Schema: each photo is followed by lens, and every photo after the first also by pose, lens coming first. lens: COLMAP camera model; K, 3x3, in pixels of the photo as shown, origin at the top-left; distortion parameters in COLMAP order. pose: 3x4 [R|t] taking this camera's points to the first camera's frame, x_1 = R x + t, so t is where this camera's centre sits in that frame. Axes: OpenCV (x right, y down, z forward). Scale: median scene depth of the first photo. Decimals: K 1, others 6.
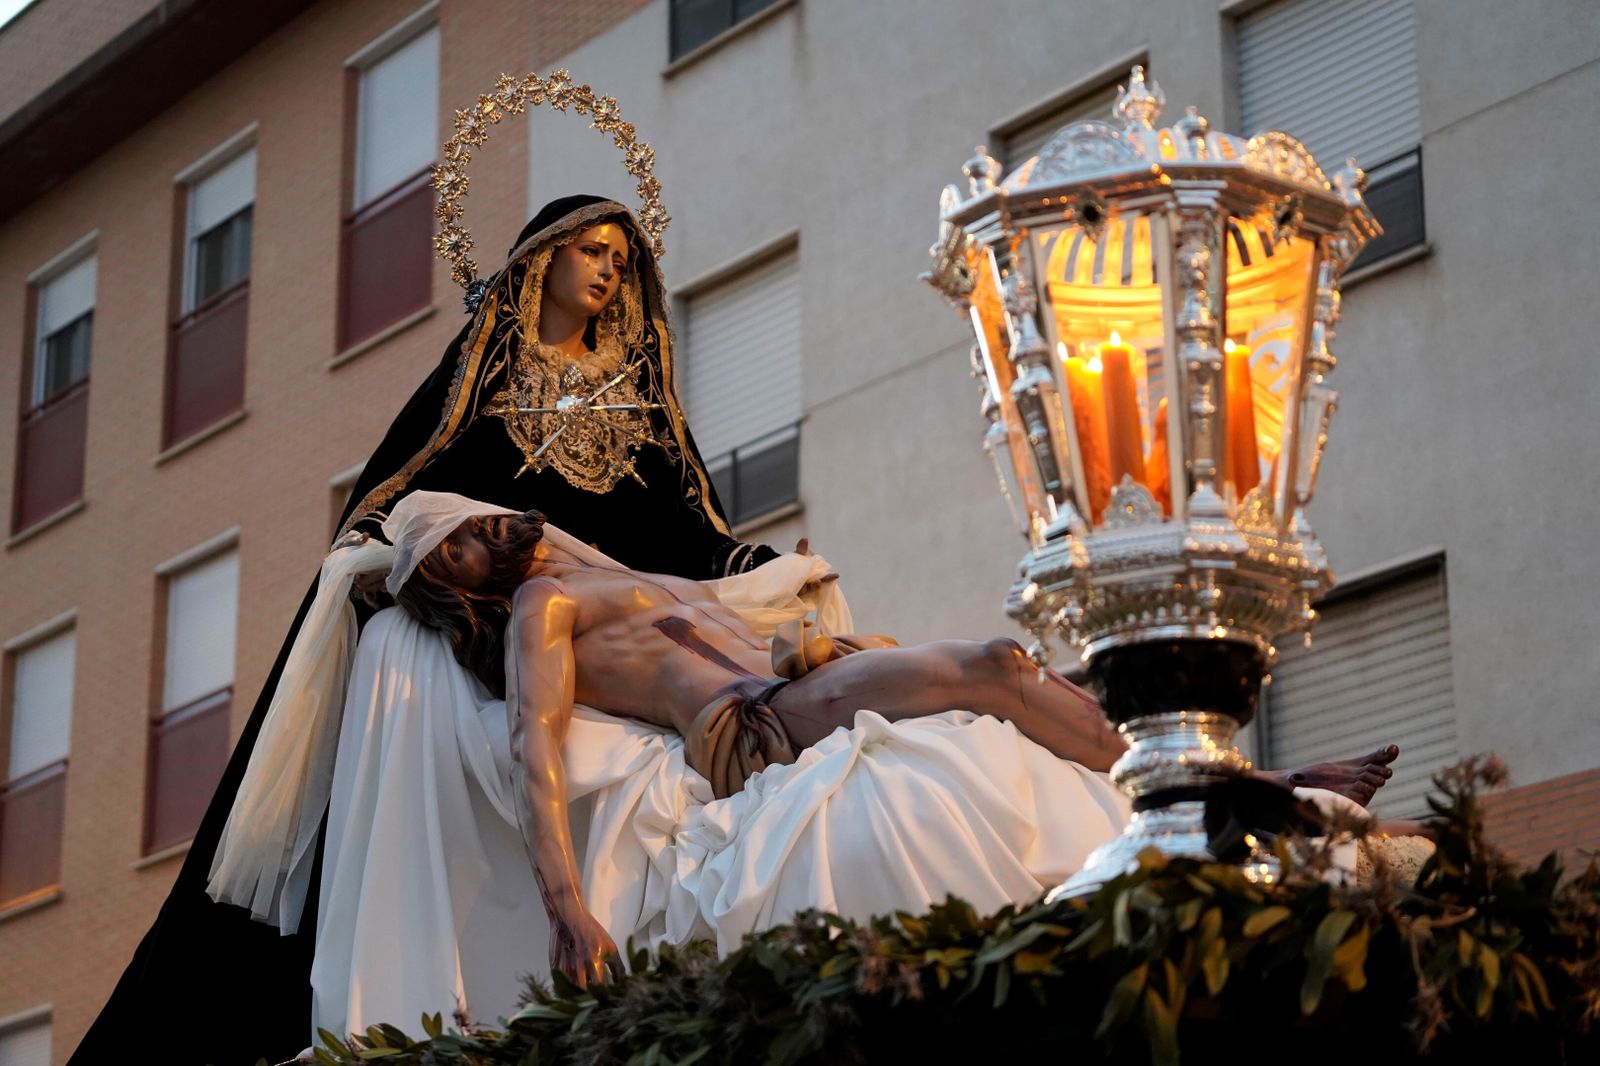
lens RADIAL K [[3725.7, 0, 800.0], [0, 3725.7, 533.0], [0, 0, 1]] dist [0.018181, -0.307363]
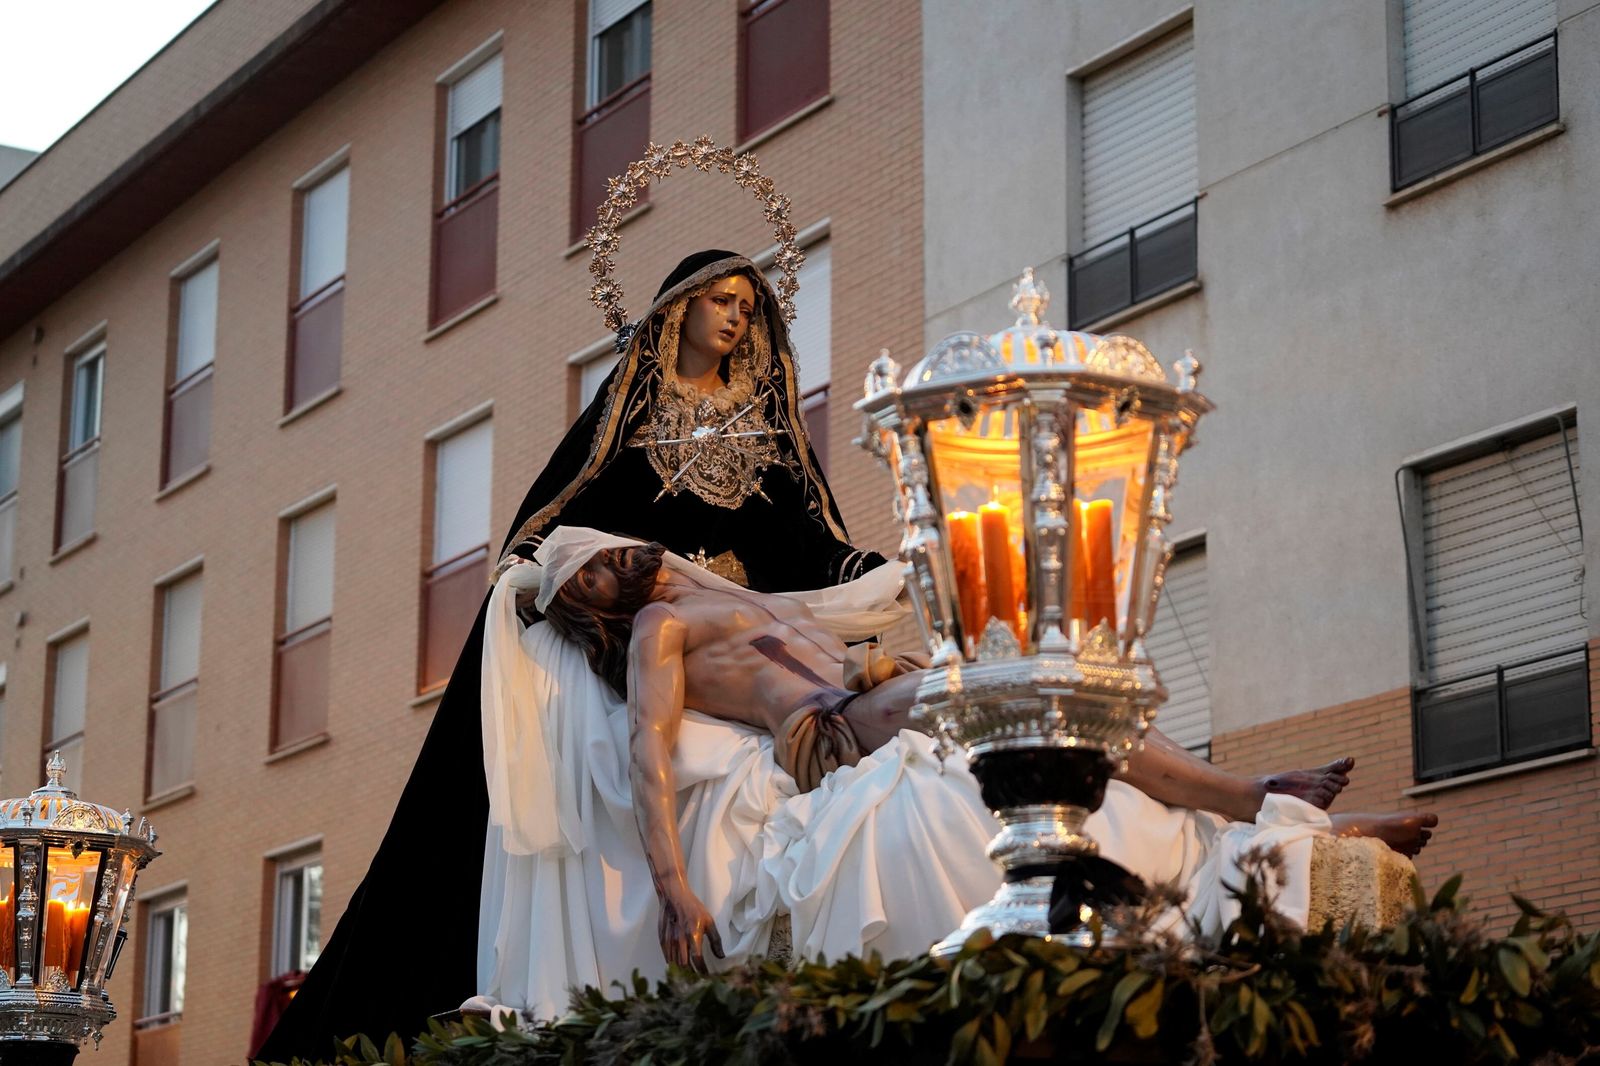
lens RADIAL K [[3725.7, 0, 800.0], [0, 3725.7, 533.0], [0, 0, 1]] dist [0.018181, -0.307363]
pose [[0.993747, -0.011669, -0.111044, 0.110236], [0.018210, 0.998147, 0.058066, -0.080297], [0.110161, -0.059725, 0.992118, -0.175208]]
